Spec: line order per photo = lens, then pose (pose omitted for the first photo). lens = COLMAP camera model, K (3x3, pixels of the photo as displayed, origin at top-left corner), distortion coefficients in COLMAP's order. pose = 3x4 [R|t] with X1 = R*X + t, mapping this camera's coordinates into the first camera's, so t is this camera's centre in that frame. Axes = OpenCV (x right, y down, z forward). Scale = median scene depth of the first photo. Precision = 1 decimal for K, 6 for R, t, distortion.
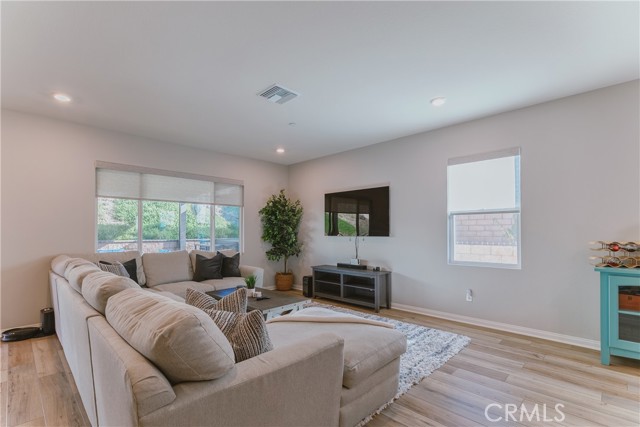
lens RADIAL K [[300.8, 0, 319.1], [0, 300.8, 227.6], [0, 0, 1]] dist [0.003407, 0.000105]
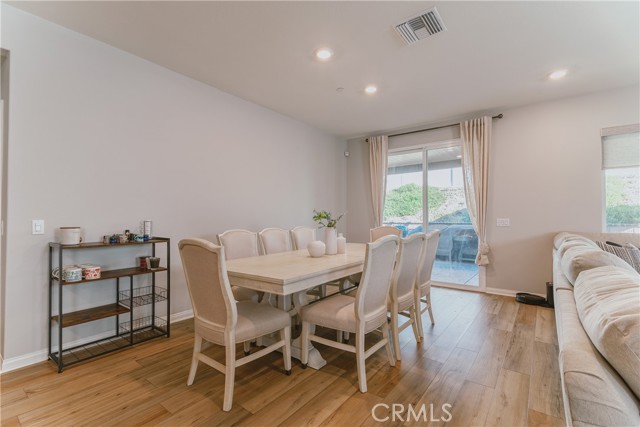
lens RADIAL K [[292.1, 0, 320.0], [0, 292.1, 213.5], [0, 0, 1]] dist [0.009053, -0.000253]
pose [[0.123189, -0.011634, -0.992315, 0.013938], [0.010765, 0.999888, -0.010387, 0.024675], [0.992325, -0.009403, 0.123300, 0.060636]]
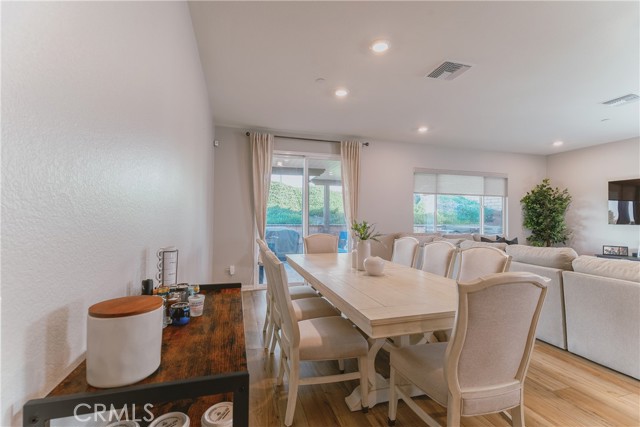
lens RADIAL K [[292.1, 0, 320.0], [0, 292.1, 213.5], [0, 0, 1]] dist [0.009053, -0.000253]
pose [[0.871617, 0.003880, -0.490172, -0.406743], [-0.005517, 0.999983, -0.001895, -0.001148], [0.490156, 0.004356, 0.871624, -0.372676]]
